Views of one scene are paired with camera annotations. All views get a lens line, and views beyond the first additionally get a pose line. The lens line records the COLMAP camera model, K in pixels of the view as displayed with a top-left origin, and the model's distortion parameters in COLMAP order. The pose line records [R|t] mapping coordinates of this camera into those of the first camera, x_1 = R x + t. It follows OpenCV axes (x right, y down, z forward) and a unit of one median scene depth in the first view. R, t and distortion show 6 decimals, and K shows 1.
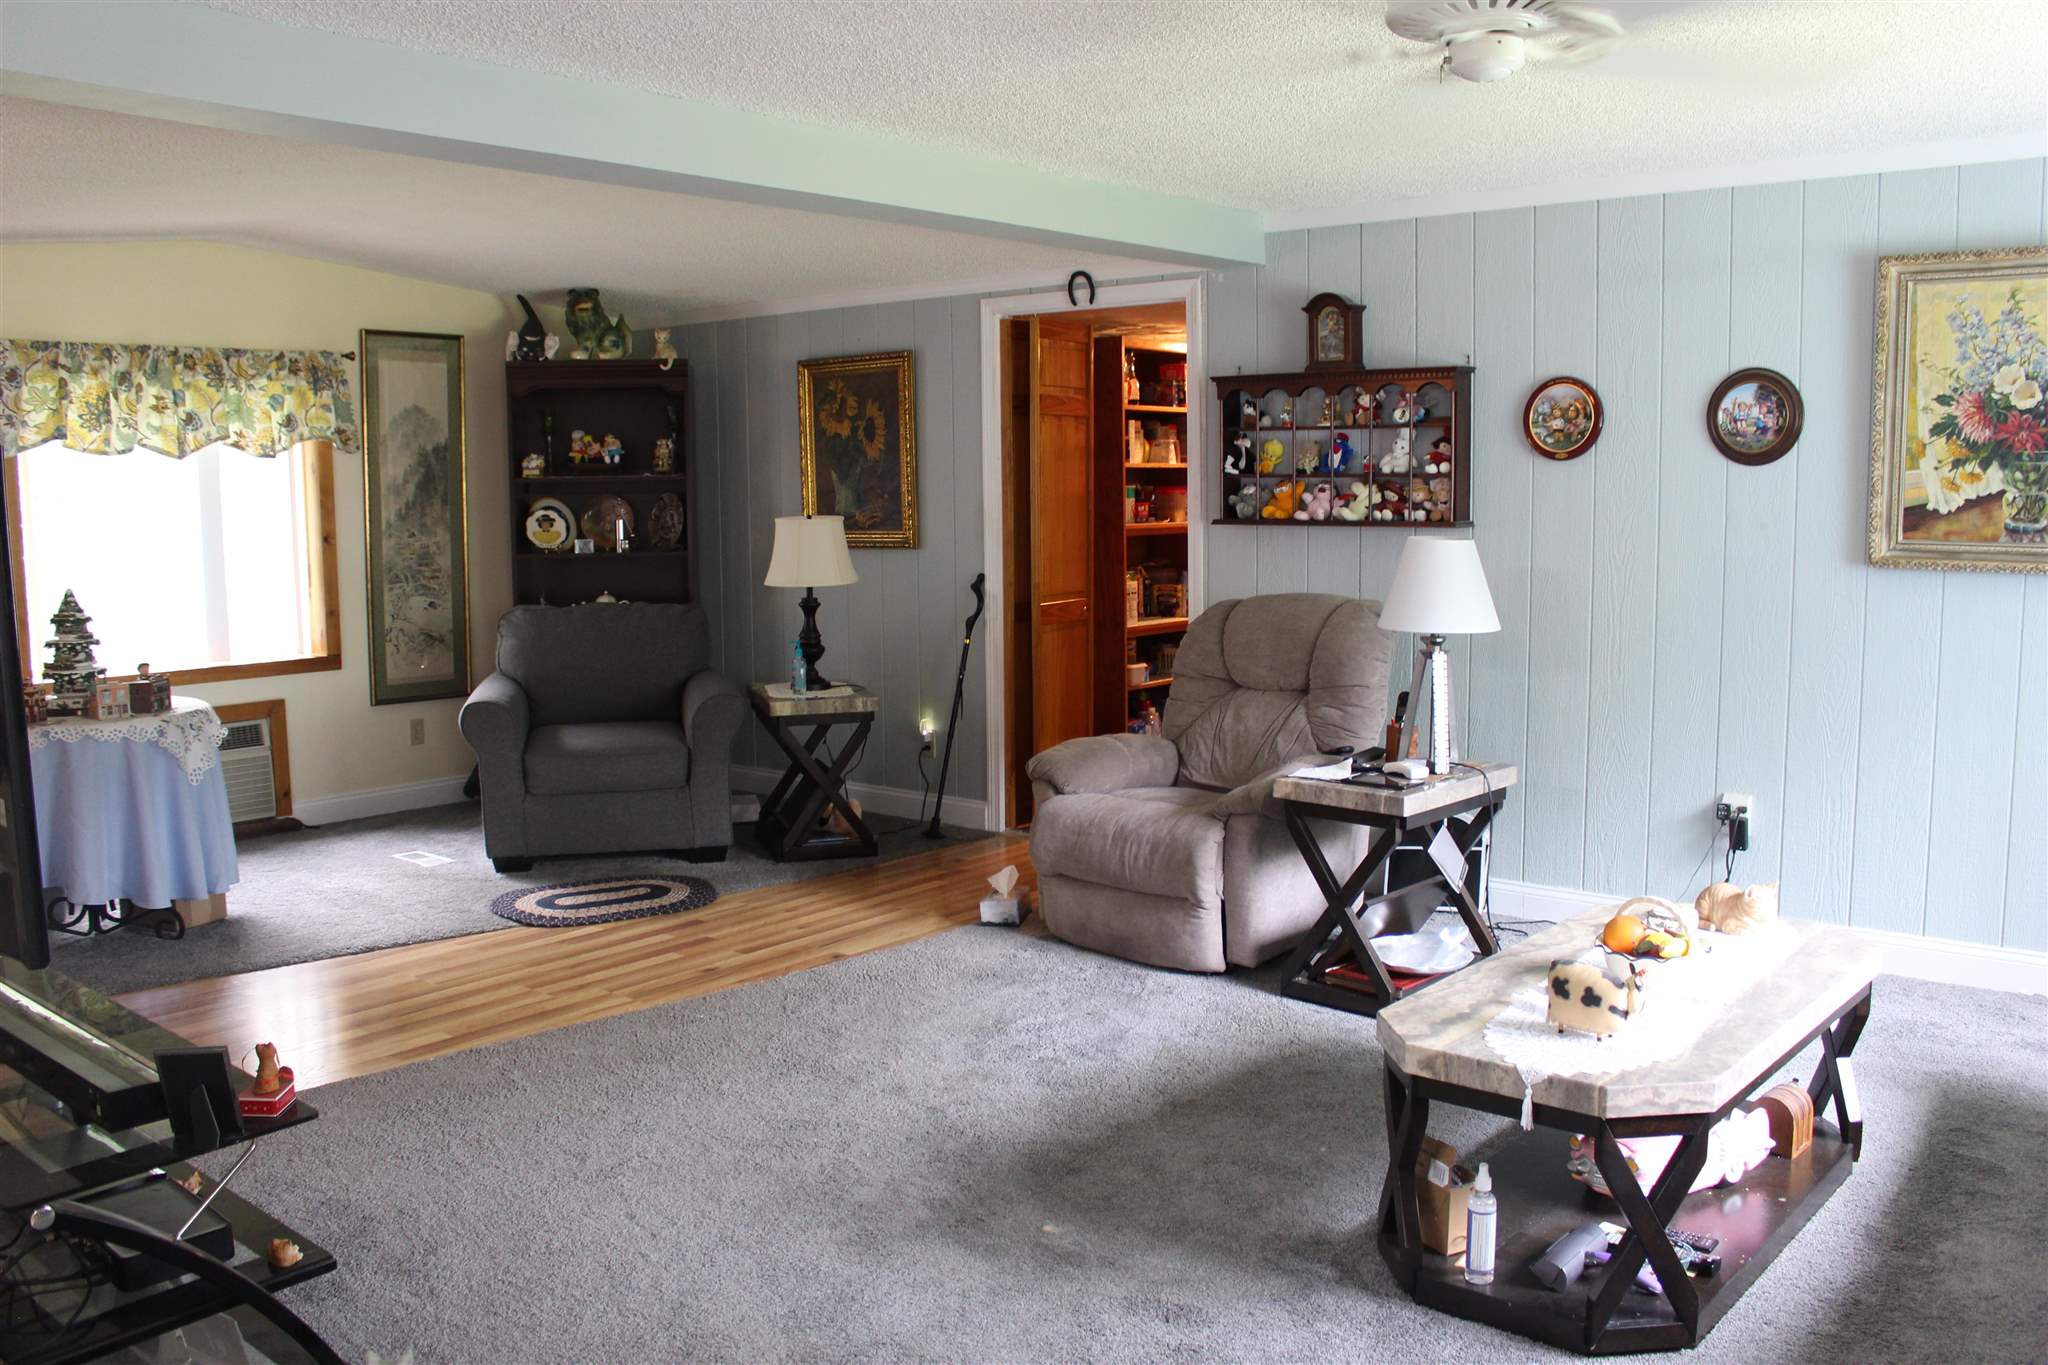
lens RADIAL K [[1716.8, 0, 1024.0], [0, 1716.8, 682.5], [0, 0, 1]] dist [-0.171136, 0.141005]
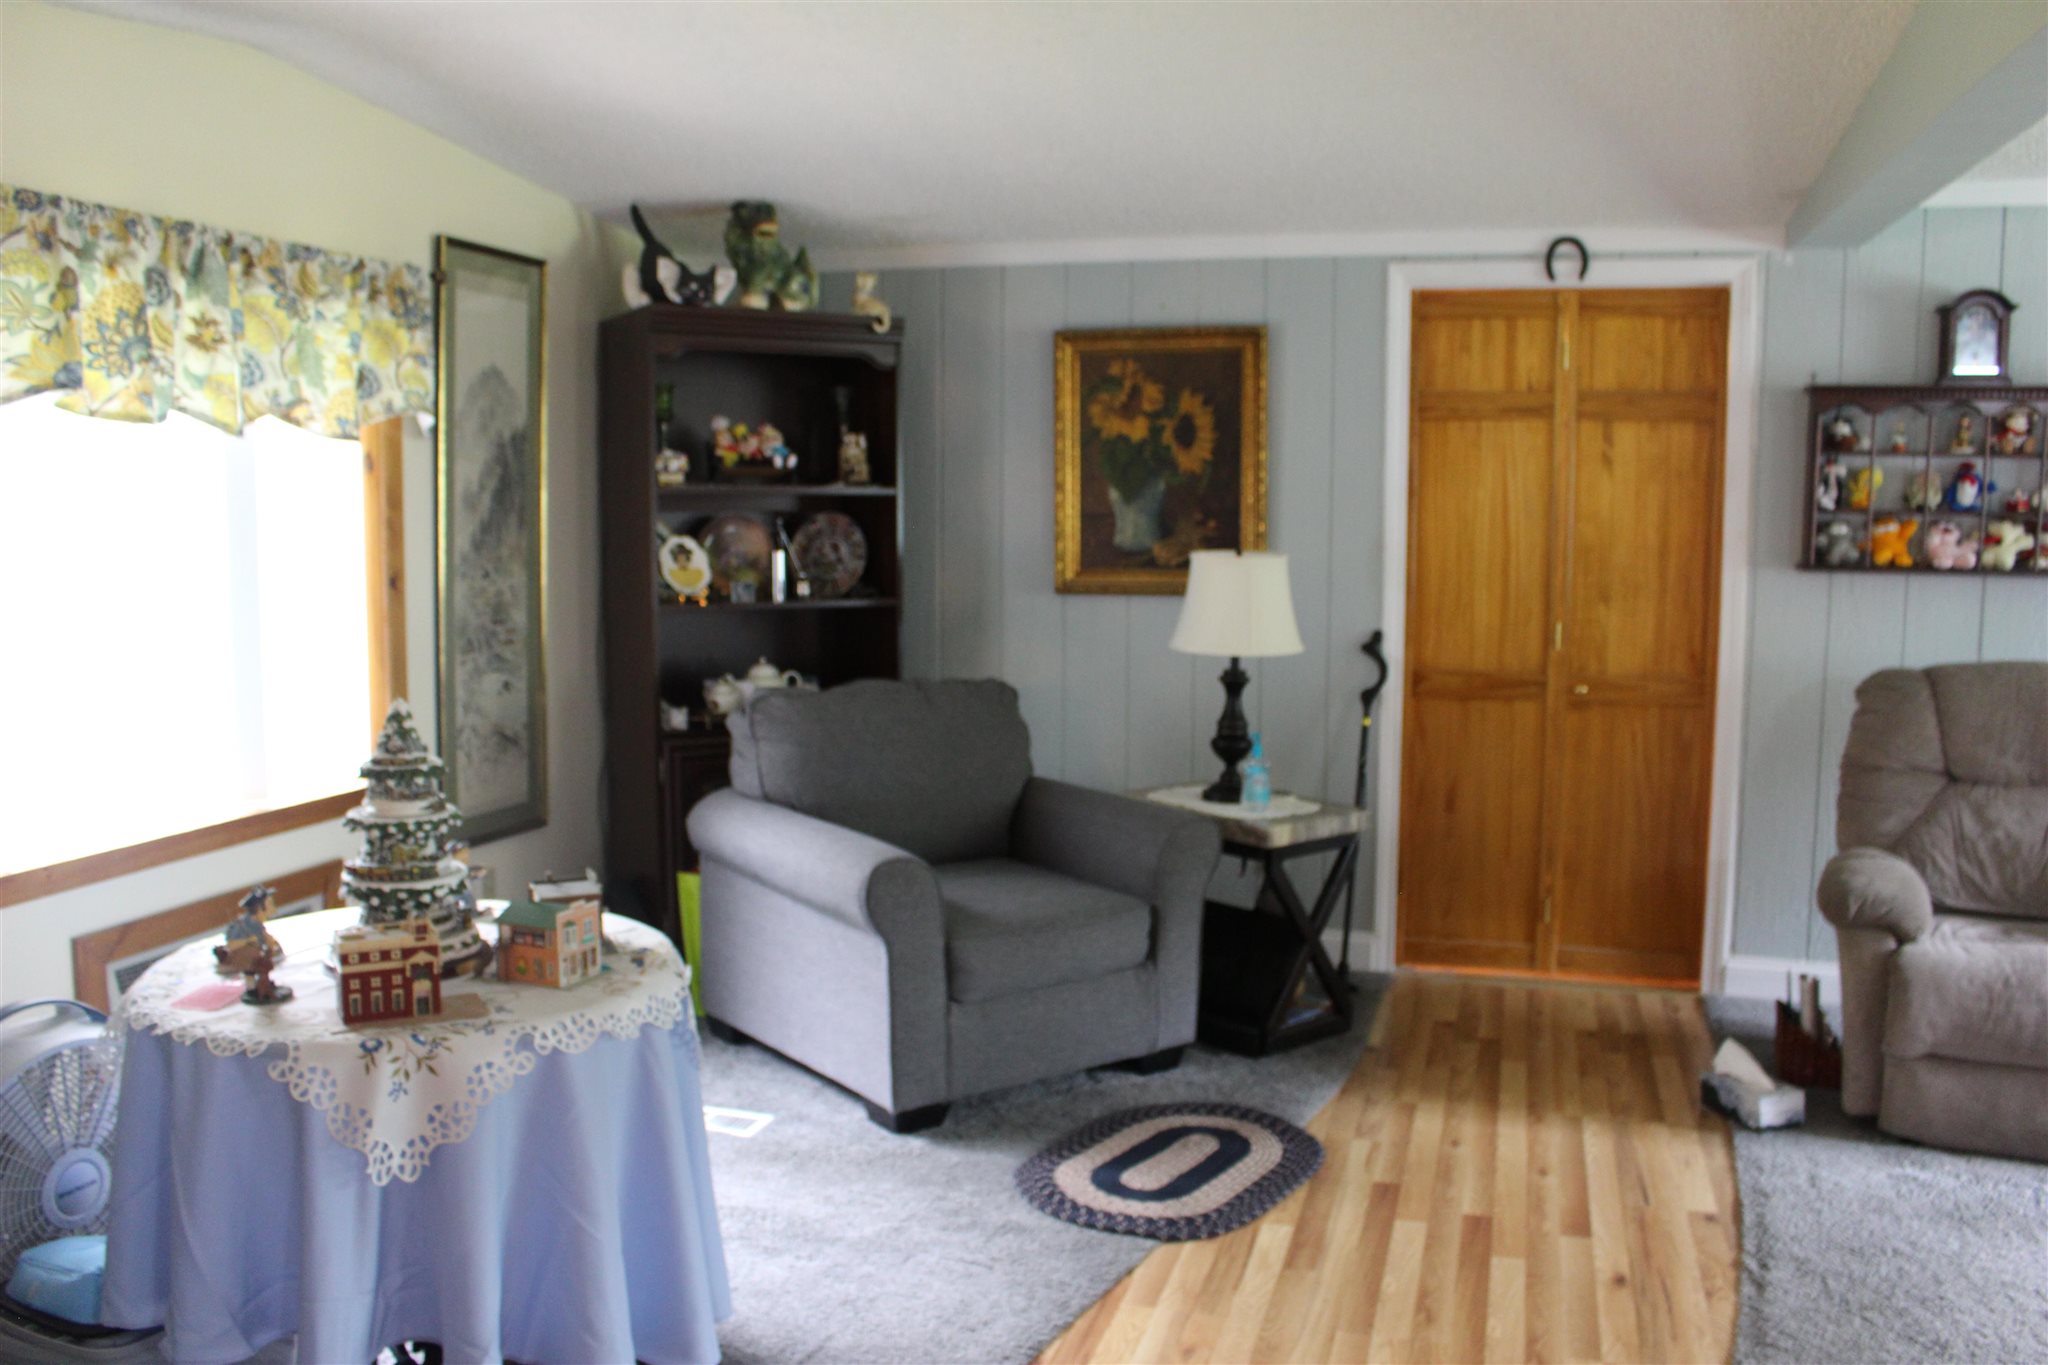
lens RADIAL K [[1716.8, 0, 1024.0], [0, 1716.8, 682.5], [0, 0, 1]] dist [-0.171136, 0.141005]
pose [[0.921394, -0.025610, 0.387785, -0.463982], [0.030214, 0.999527, -0.005778, -0.042010], [-0.387453, 0.017041, 0.921732, 0.383258]]
